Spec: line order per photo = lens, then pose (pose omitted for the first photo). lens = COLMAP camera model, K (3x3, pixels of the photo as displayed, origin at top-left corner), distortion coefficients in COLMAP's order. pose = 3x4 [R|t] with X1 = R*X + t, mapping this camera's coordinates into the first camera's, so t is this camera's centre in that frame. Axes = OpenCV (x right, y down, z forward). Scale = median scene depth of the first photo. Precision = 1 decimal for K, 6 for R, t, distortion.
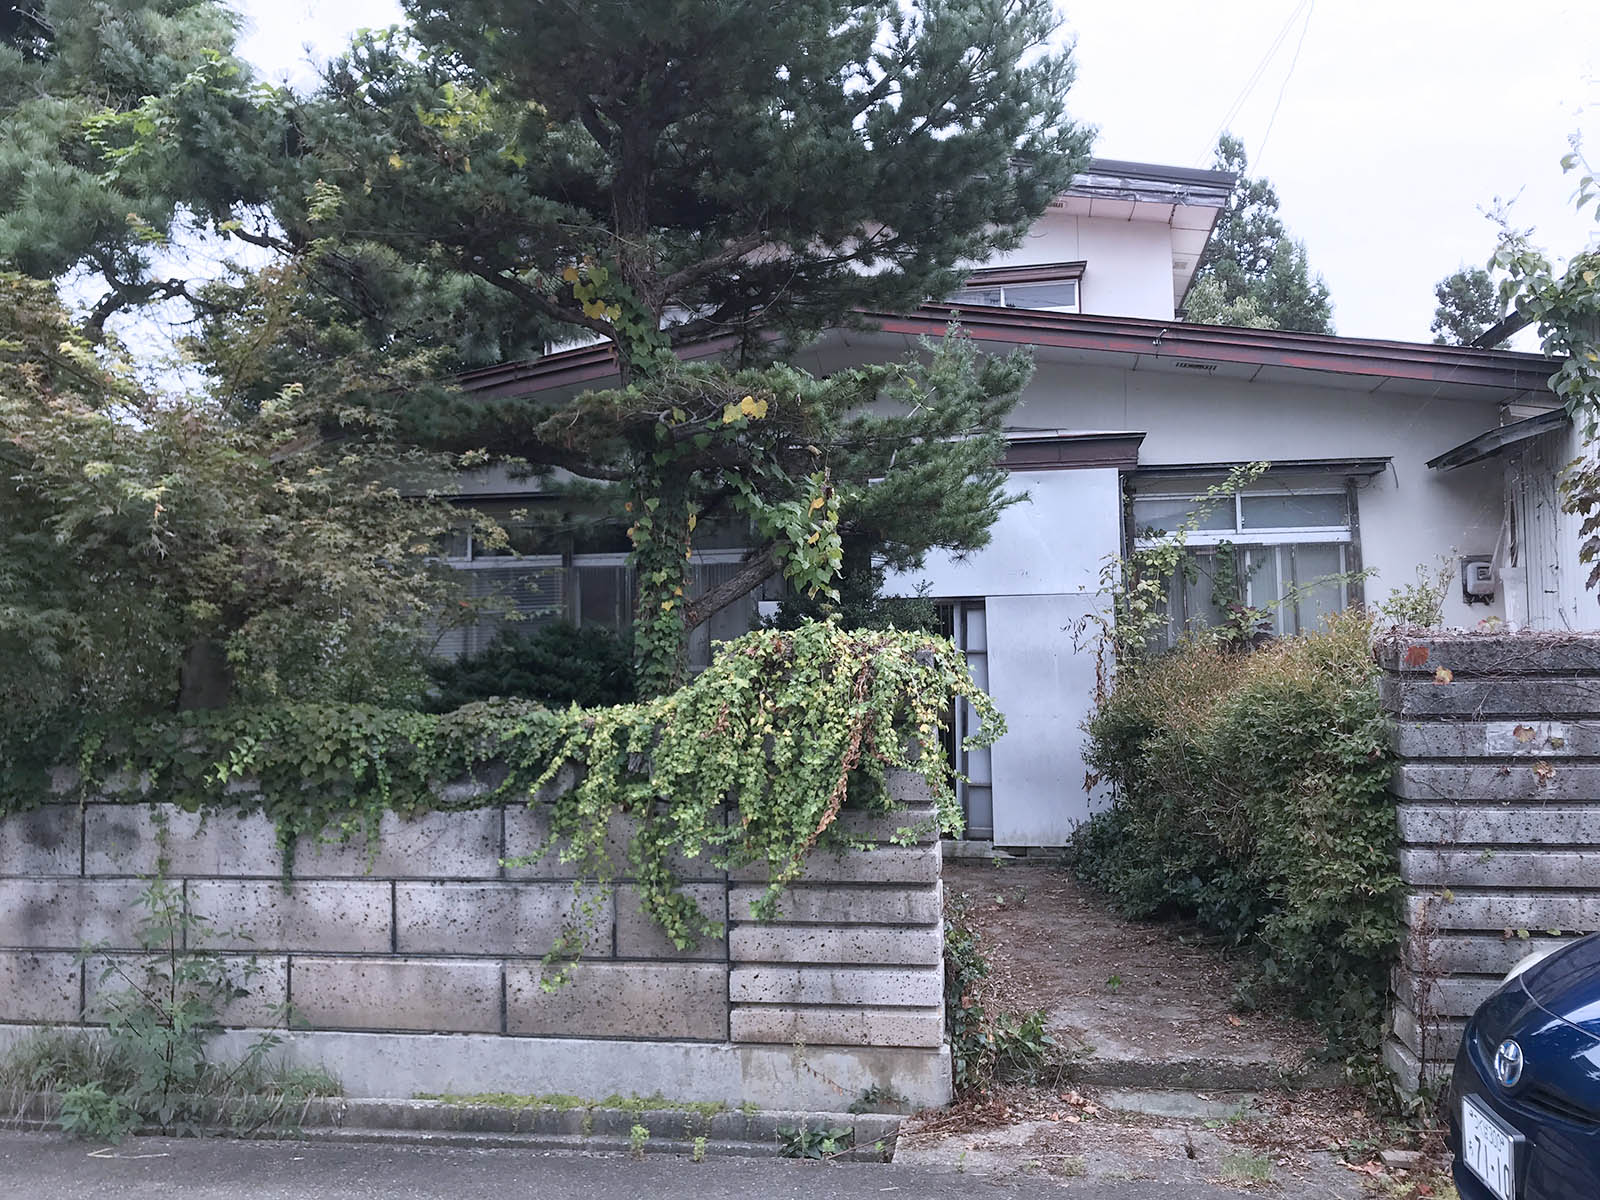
lens RADIAL K [[1326.3, 0, 803.4], [0, 1326.3, 591.9], [0, 0, 1]] dist [0.020910, 0.003361]
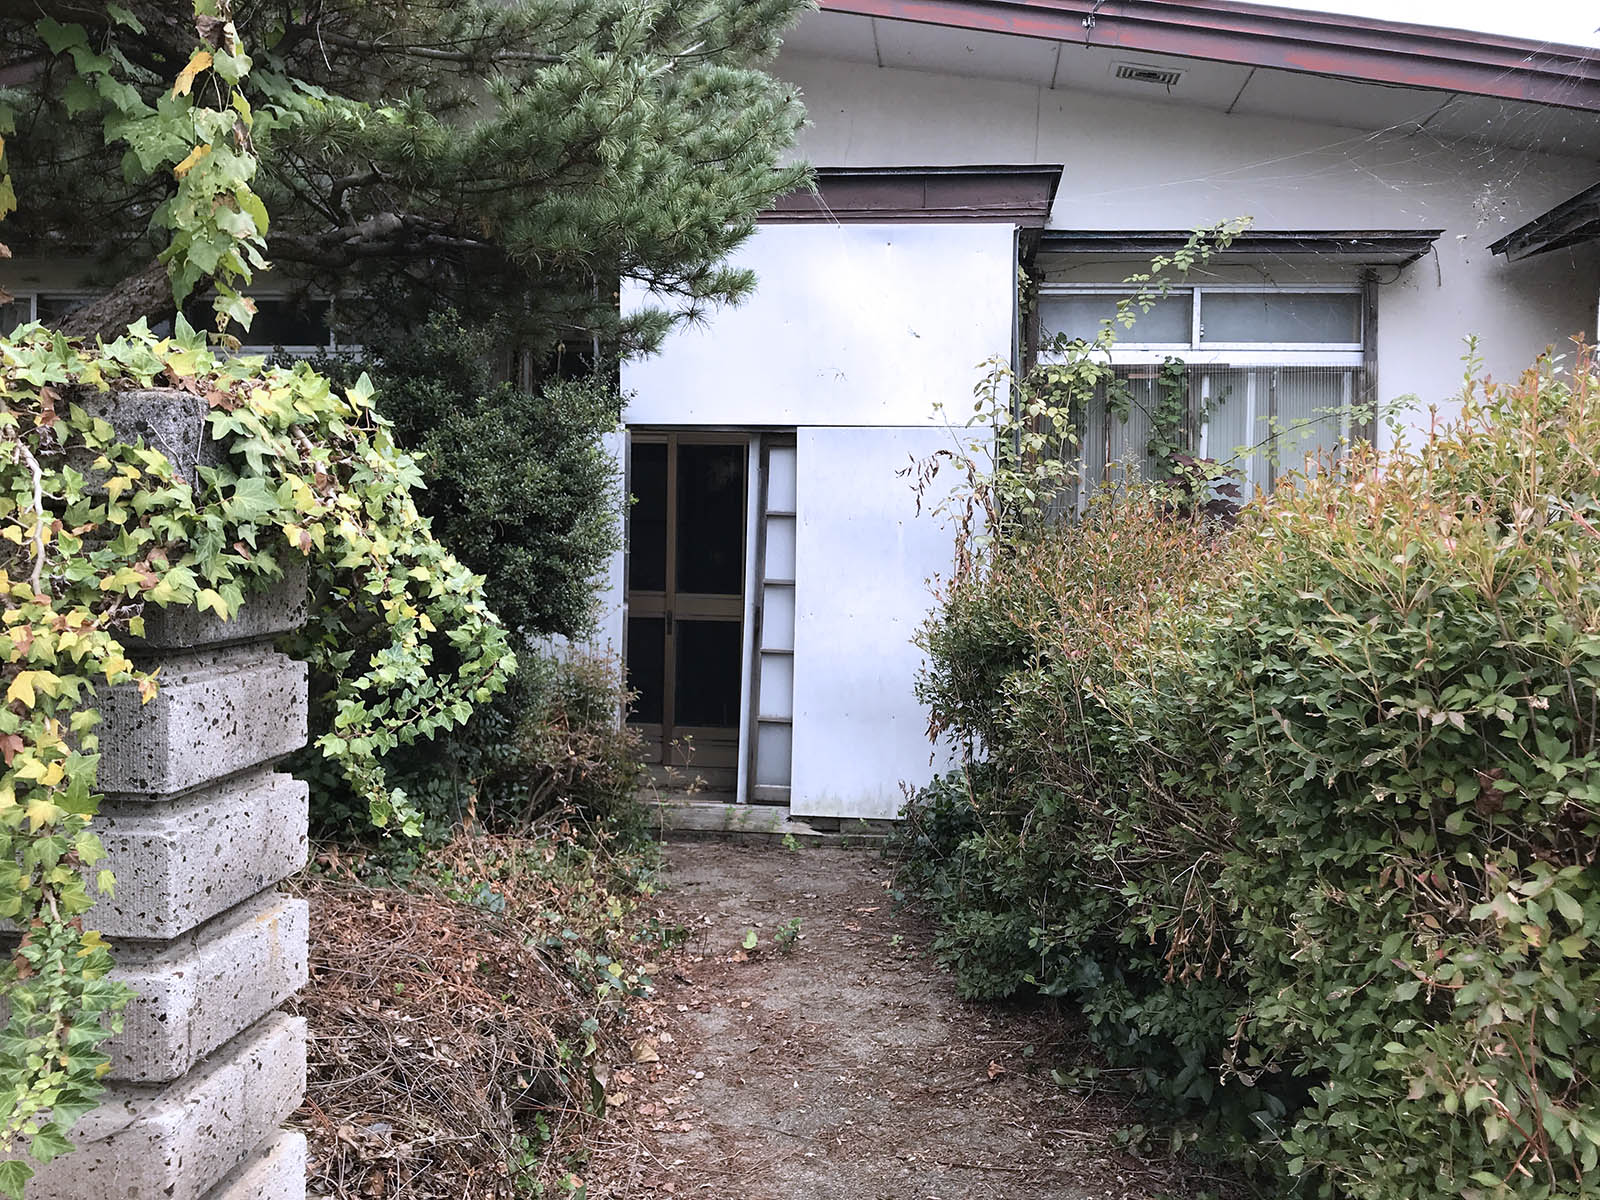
lens RADIAL K [[1326.3, 0, 795.4], [0, 1326.3, 603.0], [0, 0, 1]] dist [0.020910, 0.003361]
pose [[0.998057, 0.034791, 0.051693, 0.108320], [-0.039509, 0.994859, 0.093241, 0.029149], [-0.048184, -0.095102, 0.994301, 0.368123]]
